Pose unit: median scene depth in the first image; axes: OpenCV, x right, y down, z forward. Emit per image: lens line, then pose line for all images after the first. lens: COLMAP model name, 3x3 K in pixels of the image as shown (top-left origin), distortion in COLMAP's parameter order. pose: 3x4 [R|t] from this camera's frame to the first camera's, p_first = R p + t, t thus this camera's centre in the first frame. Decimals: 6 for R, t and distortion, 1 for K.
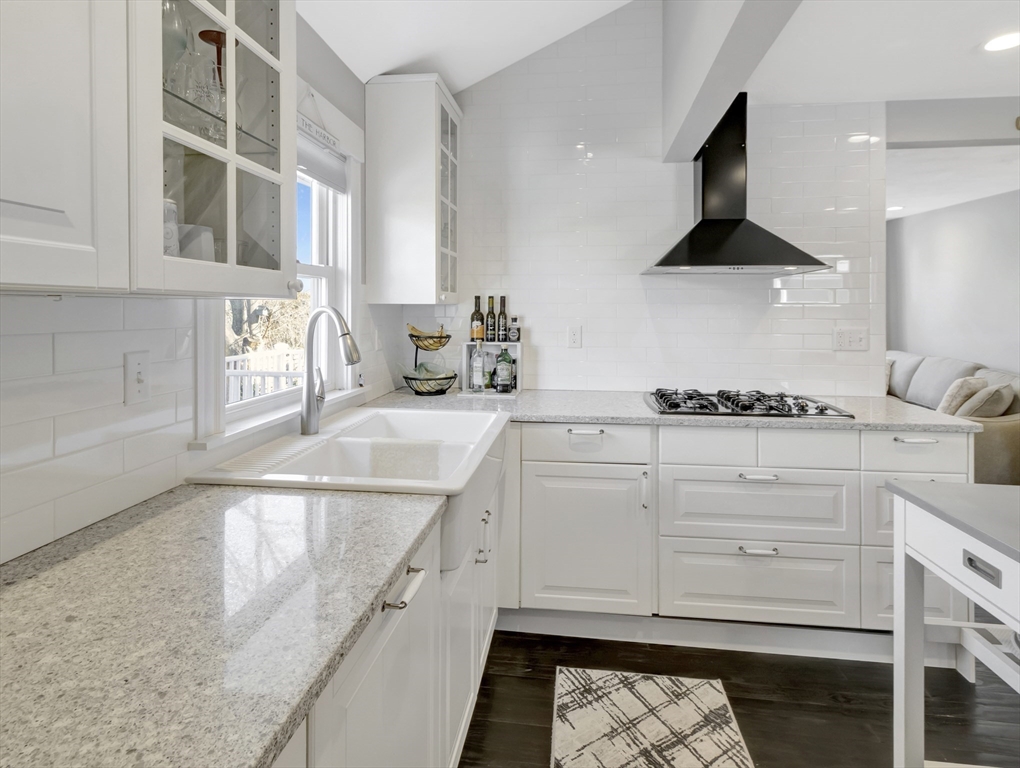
lens RADIAL K [[549.6, 0, 517.6], [0, 549.6, 315.5], [0, 0, 1]] dist [-0.003280, -0.000402]
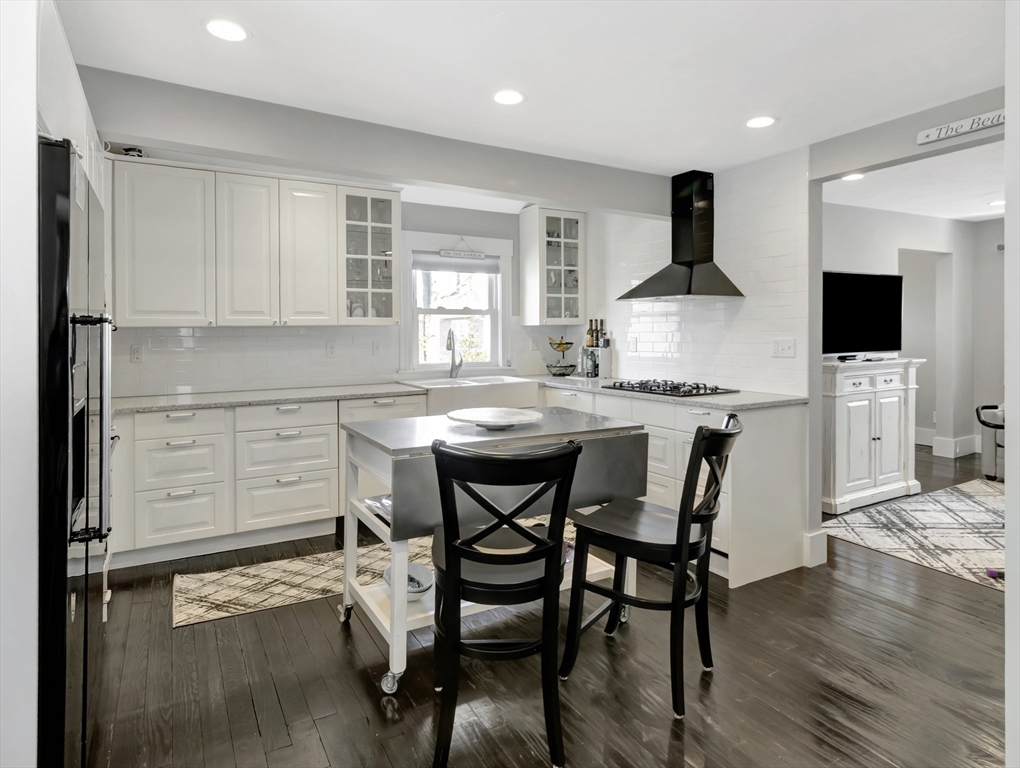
lens RADIAL K [[605.8, 0, 524.4], [0, 605.8, 328.3], [0, 0, 1]] dist [-0.005853, -0.004477]
pose [[0.602659, -0.013405, -0.797886, 1.649957], [0.002325, 0.999884, -0.015042, 0.023180], [0.797995, 0.007210, 0.602620, -0.340881]]
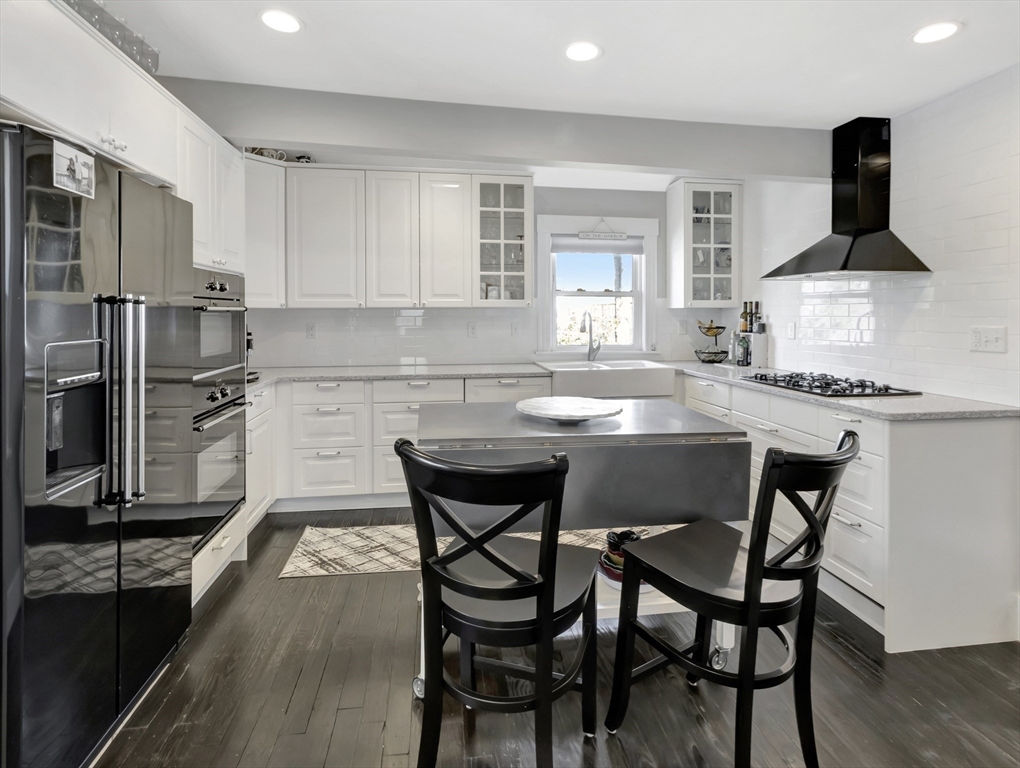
lens RADIAL K [[549.6, 0, 517.6], [0, 549.6, 315.5], [0, 0, 1]] dist [-0.003280, -0.000402]
pose [[0.262461, -0.002049, -0.964940, 1.580058], [-0.009254, 0.999946, -0.004640, 0.018553], [0.964898, 0.010147, 0.262428, 0.009956]]
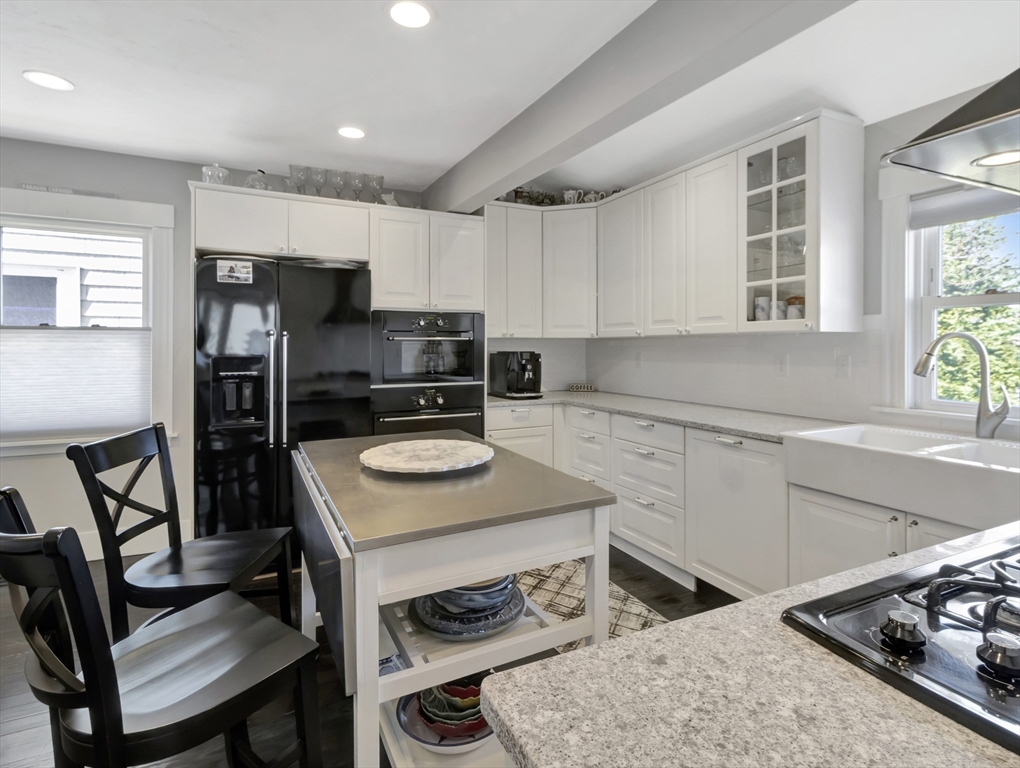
lens RADIAL K [[539.5, 0, 514.3], [0, 539.5, 351.6], [0, 0, 1]] dist [0.004889, 0.000825]
pose [[-0.843845, -0.000822, -0.536586, 0.926004], [-0.011083, 0.999812, 0.015897, 0.013994], [0.536472, 0.019361, -0.843696, 1.170596]]
